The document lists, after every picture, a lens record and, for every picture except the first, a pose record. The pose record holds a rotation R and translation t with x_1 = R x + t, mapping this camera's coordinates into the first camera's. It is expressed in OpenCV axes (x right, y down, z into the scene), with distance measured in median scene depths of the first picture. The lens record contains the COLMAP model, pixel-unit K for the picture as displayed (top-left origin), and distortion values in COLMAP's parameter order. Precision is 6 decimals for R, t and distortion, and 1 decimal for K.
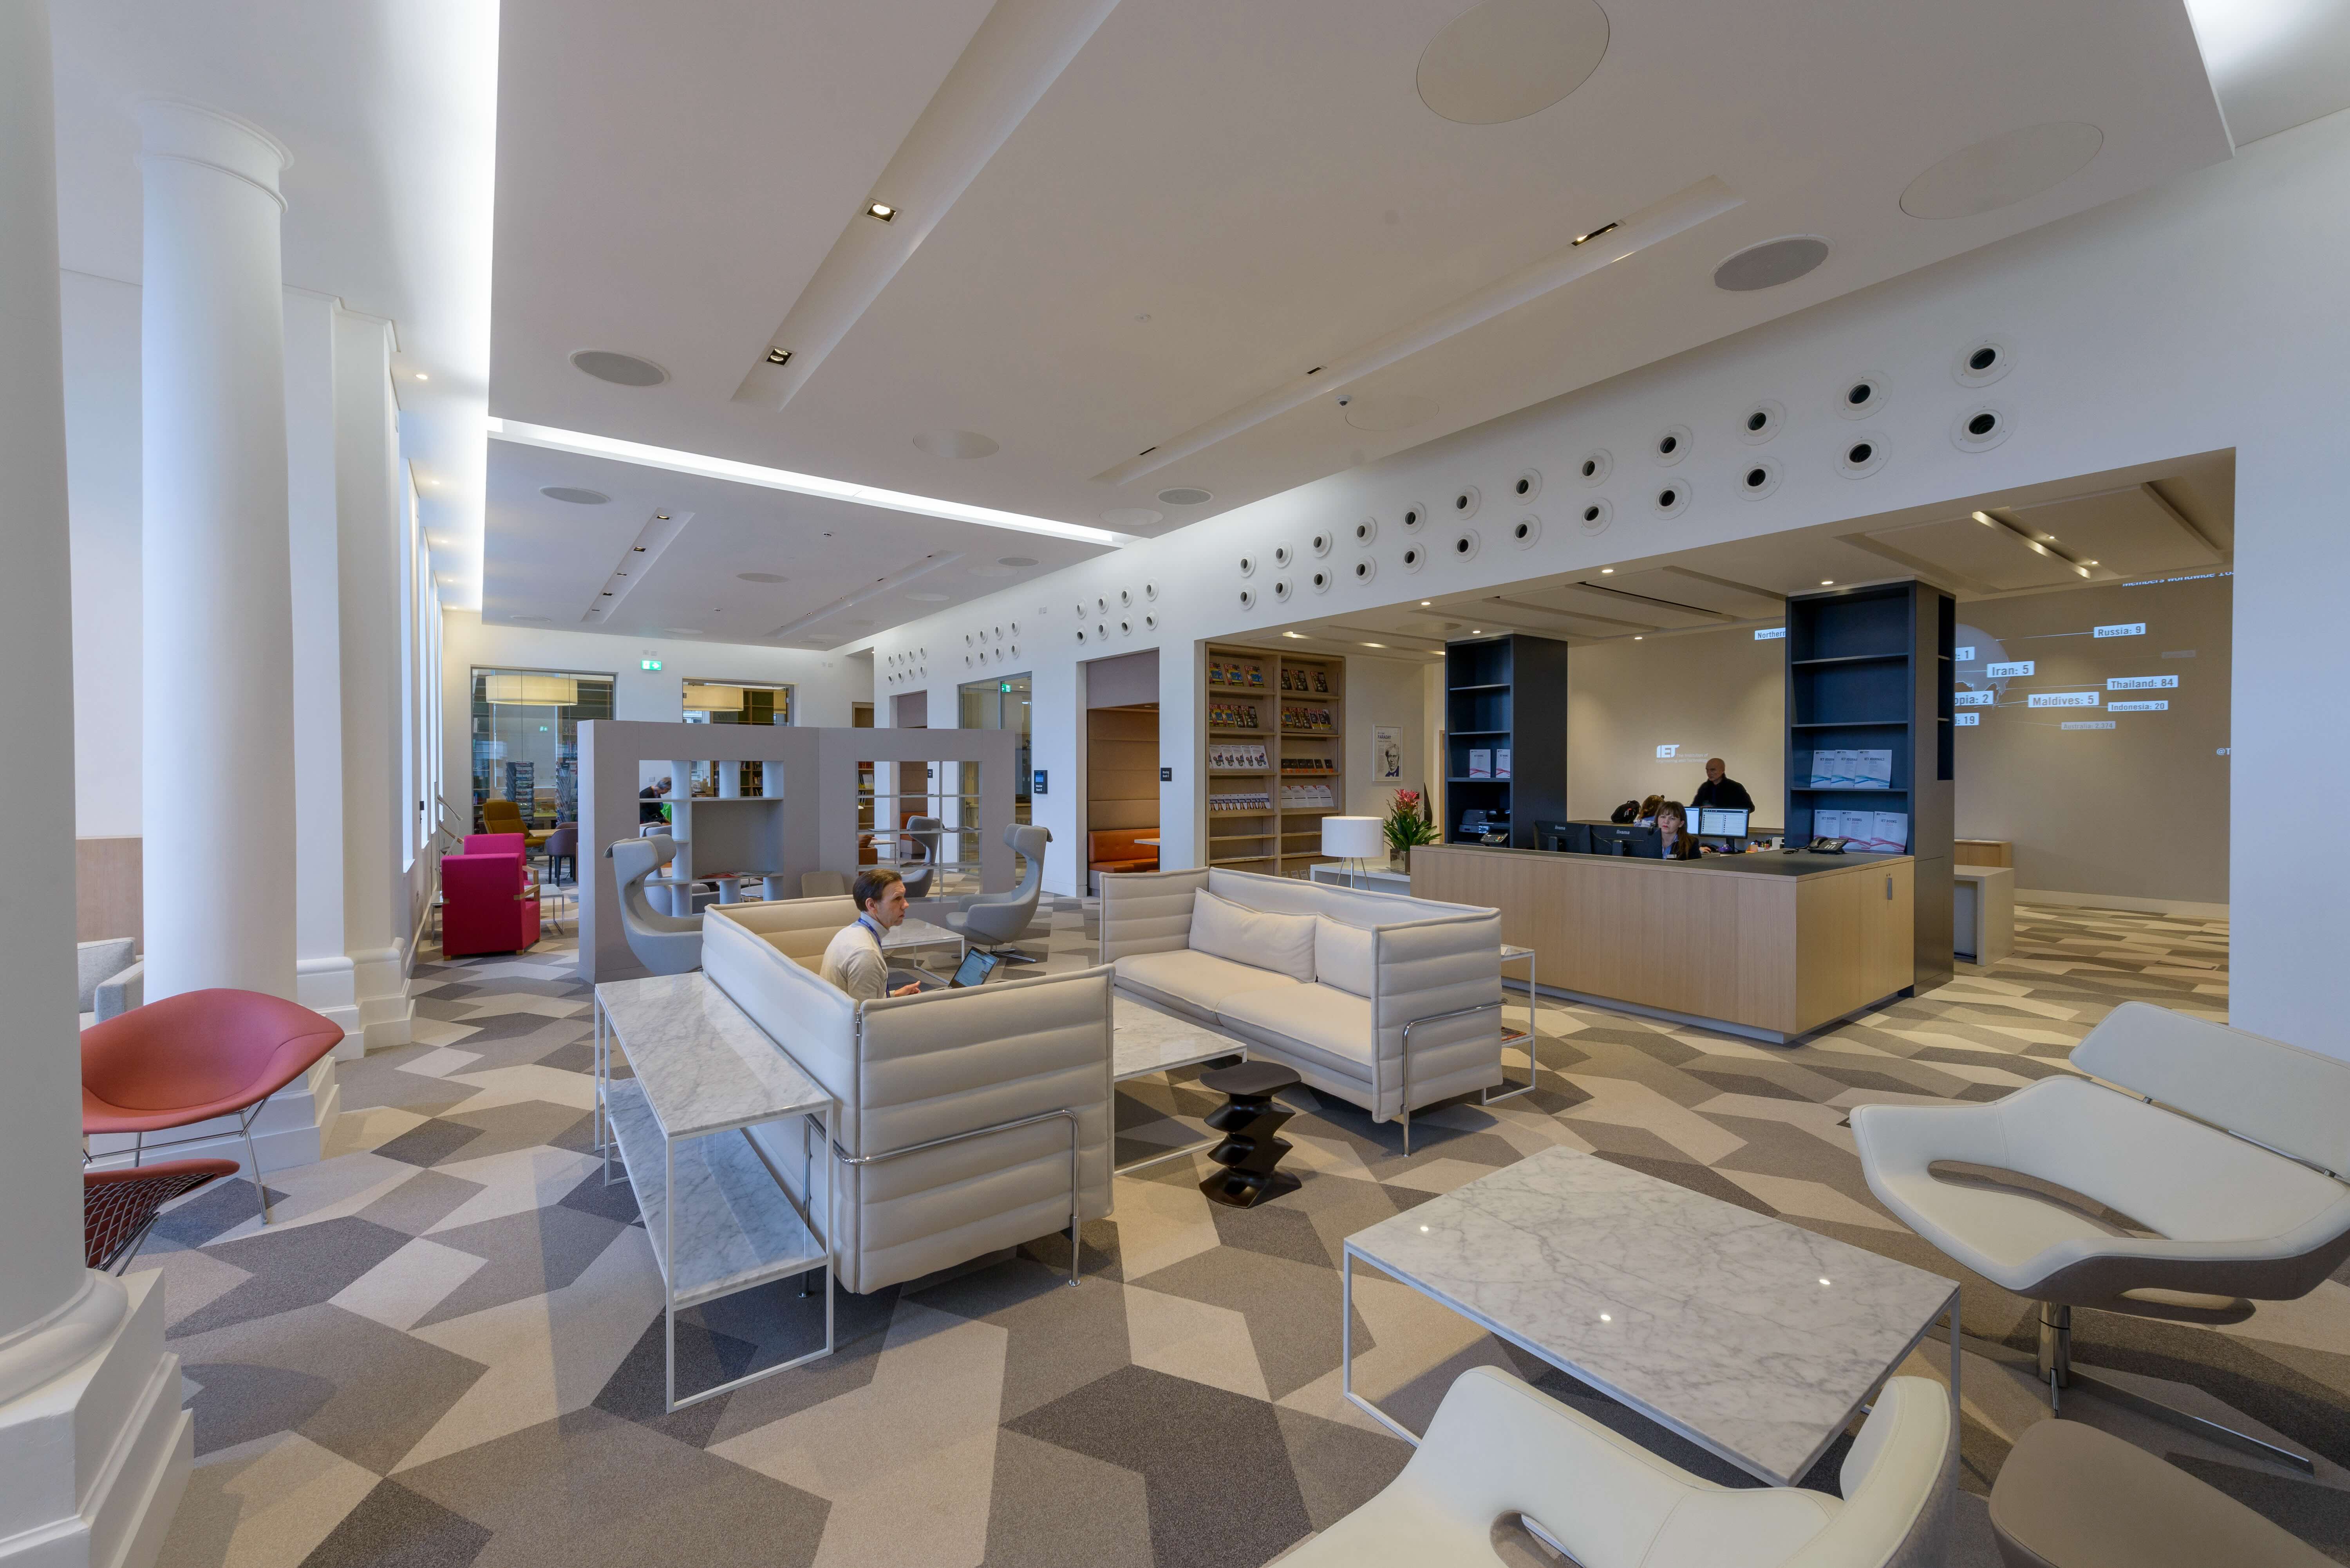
lens RADIAL K [[928.8, 0, 1173.5], [0, 928.8, 781.8], [0, 0, 1]] dist [0.033108, 0.000025]
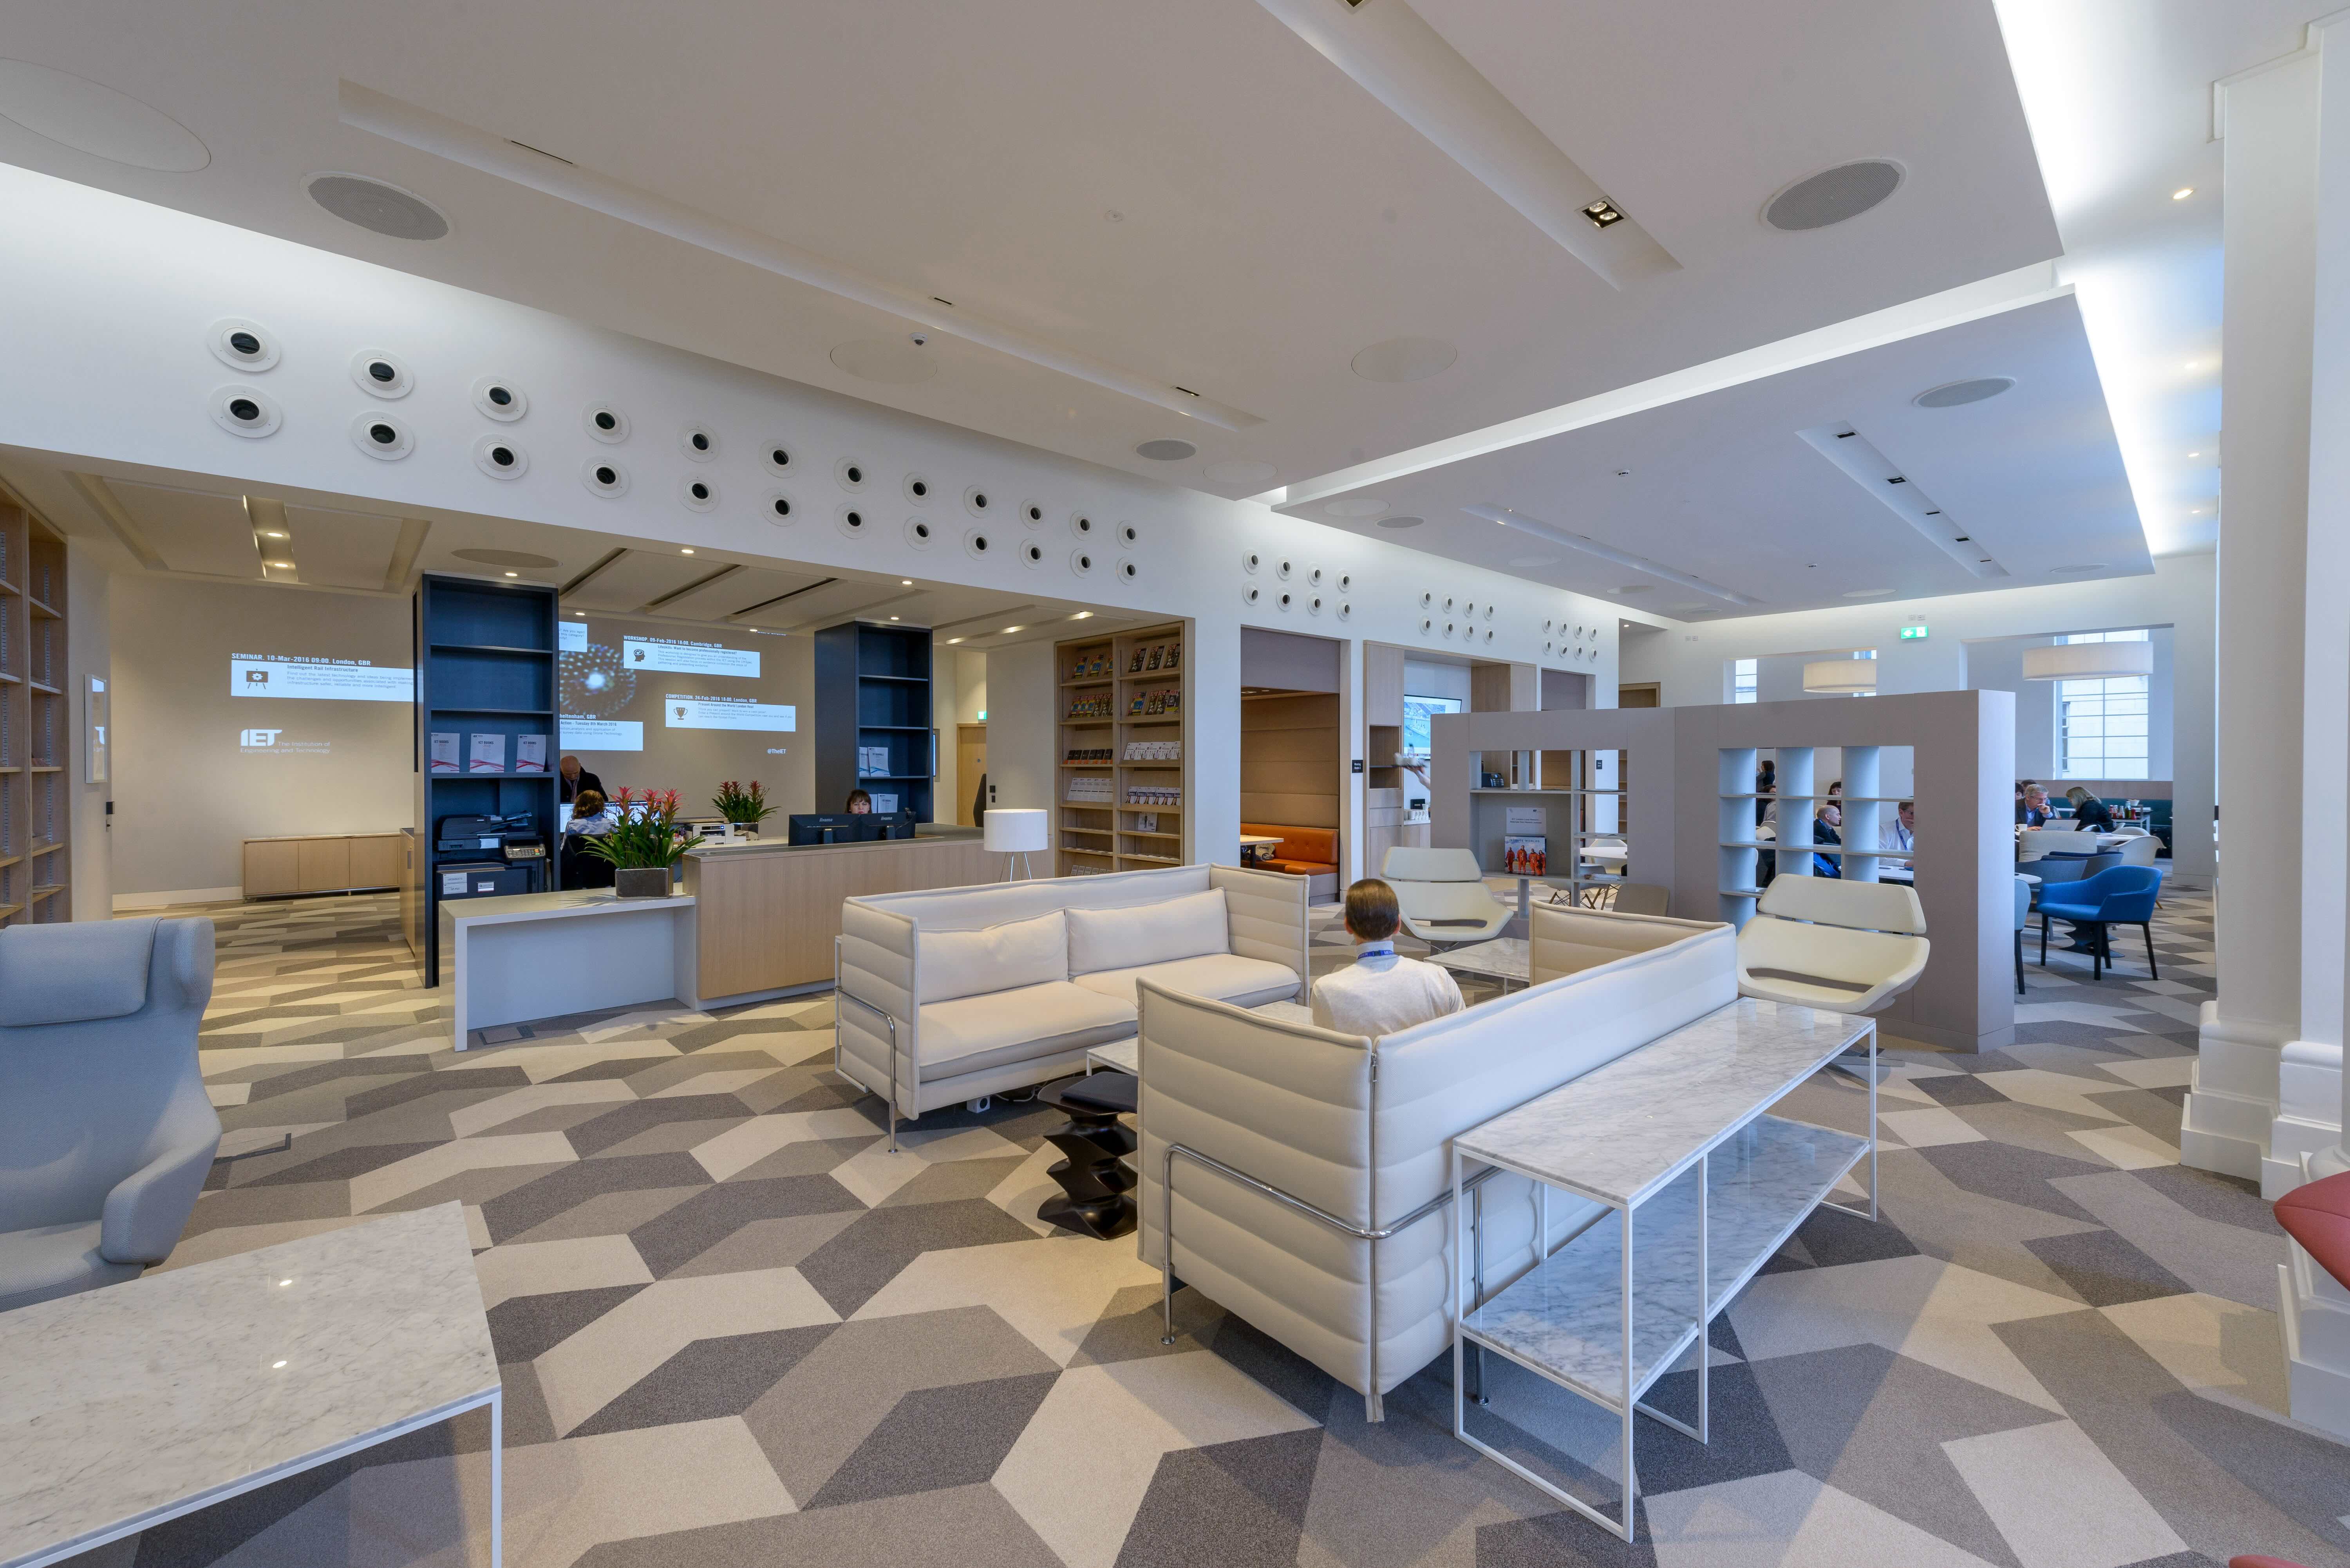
lens RADIAL K [[931.1, 0, 1174.5], [0, 931.1, 758.3], [0, 0, 1]] dist [0.011796, -0.000122]
pose [[-0.096241, 0.009867, 0.995309, -0.601776], [0.015172, 0.999849, -0.008445, -0.001264], [-0.995242, 0.014288, -0.096376, 0.715421]]
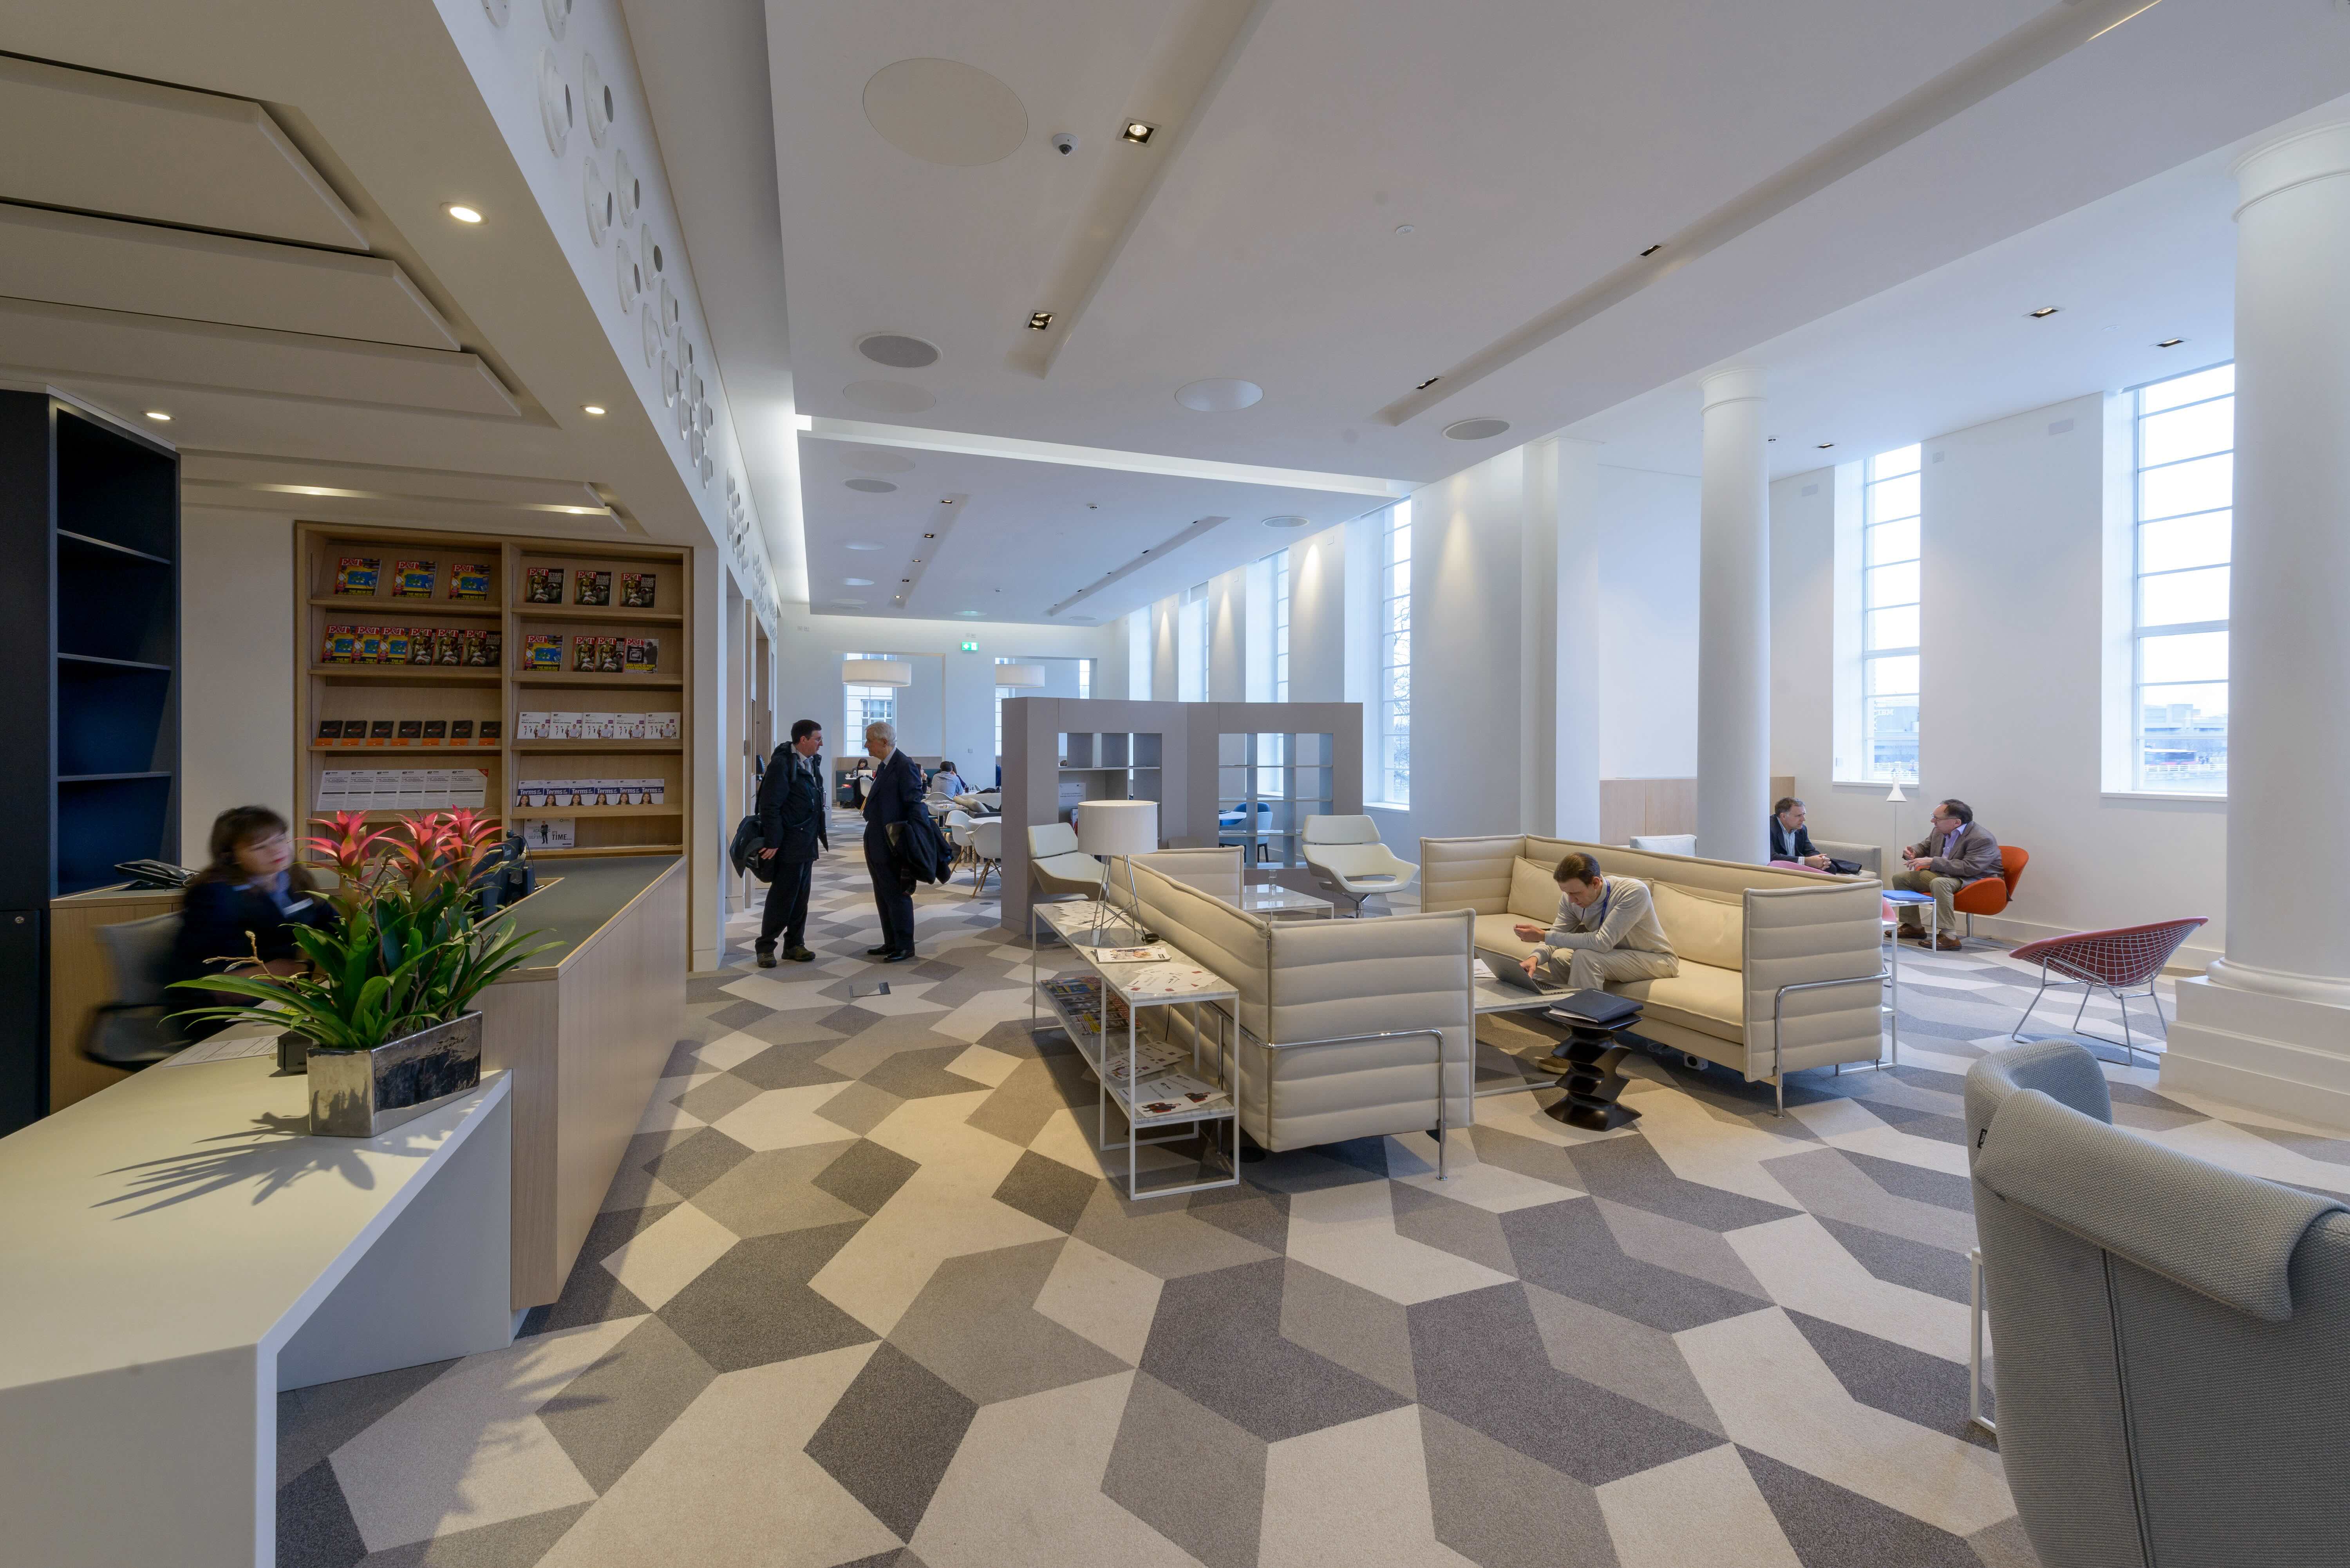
lens RADIAL K [[938.7, 0, 1144.5], [0, 938.7, 746.9], [0, 0, 1]] dist [-0.001268, -0.000191]
pose [[-0.955667, 0.002536, 0.294438, -0.042646], [0.007295, 0.999860, 0.015065, -0.013165], [-0.294359, 0.016545, -0.955552, 1.334011]]
